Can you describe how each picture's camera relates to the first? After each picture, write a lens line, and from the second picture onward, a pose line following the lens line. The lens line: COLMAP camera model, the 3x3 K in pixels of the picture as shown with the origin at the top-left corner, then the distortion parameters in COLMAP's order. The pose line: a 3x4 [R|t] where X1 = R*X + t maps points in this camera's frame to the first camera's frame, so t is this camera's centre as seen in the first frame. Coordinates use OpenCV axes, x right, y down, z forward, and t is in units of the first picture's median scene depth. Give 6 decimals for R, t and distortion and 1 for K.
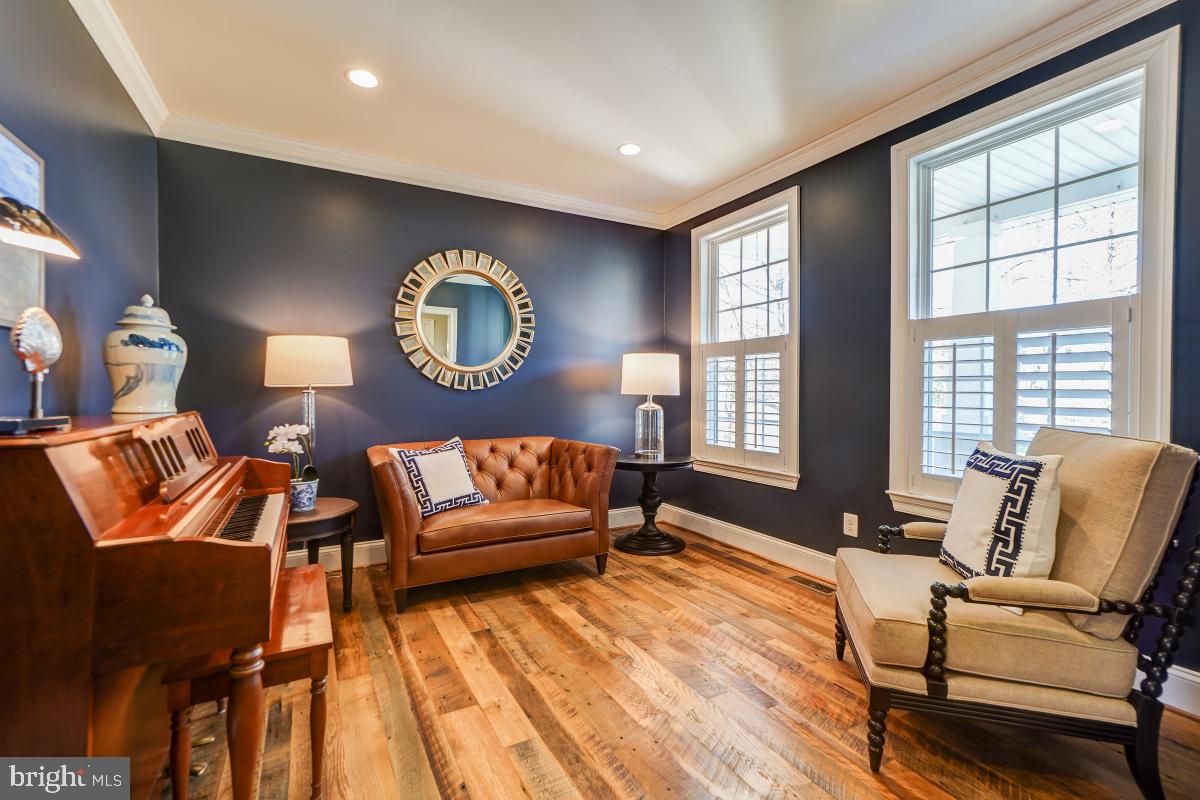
lens RADIAL K [[529.2, 0, 604.9], [0, 529.2, 391.0], [0, 0, 1]] dist [-0.014544, 0.013275]
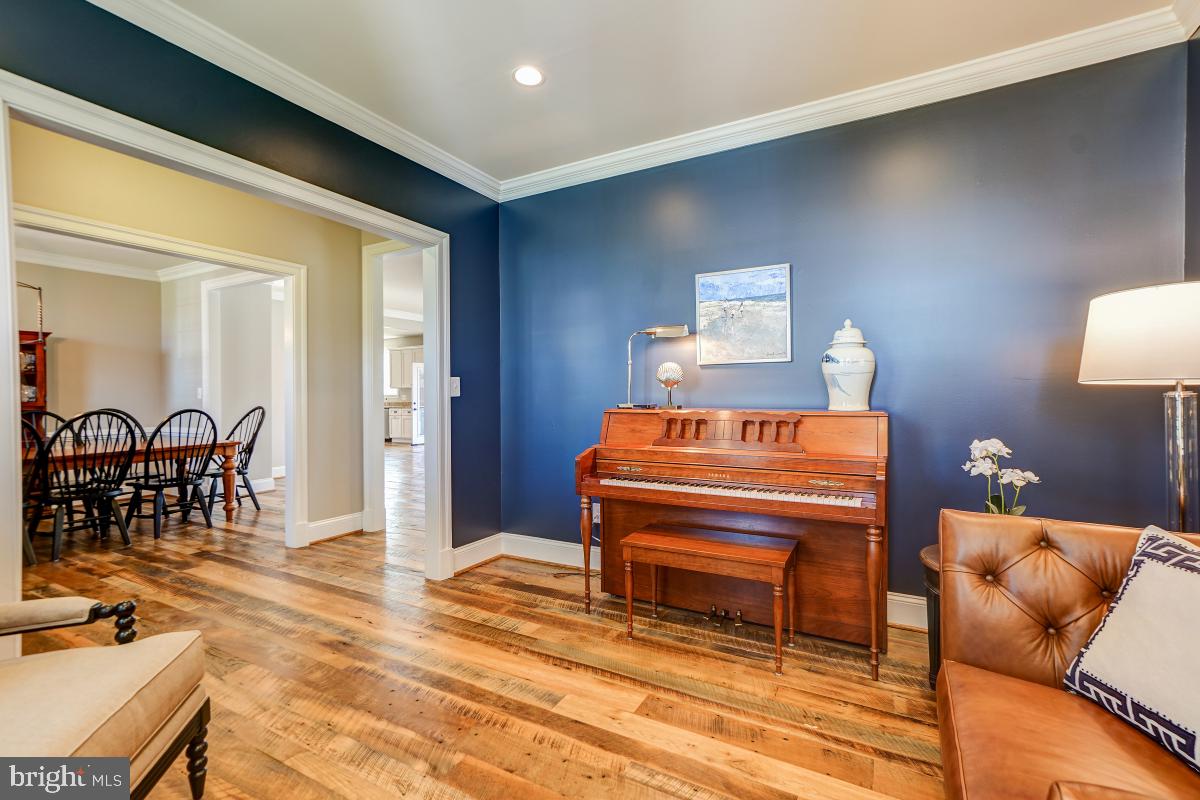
lens RADIAL K [[529.2, 0, 604.9], [0, 529.2, 391.0], [0, 0, 1]] dist [-0.014544, 0.013275]
pose [[-0.850297, 0.002444, -0.526298, 0.333175], [0.003648, 0.999993, -0.001250, -0.006087], [0.526291, -0.002983, -0.850299, 1.879622]]
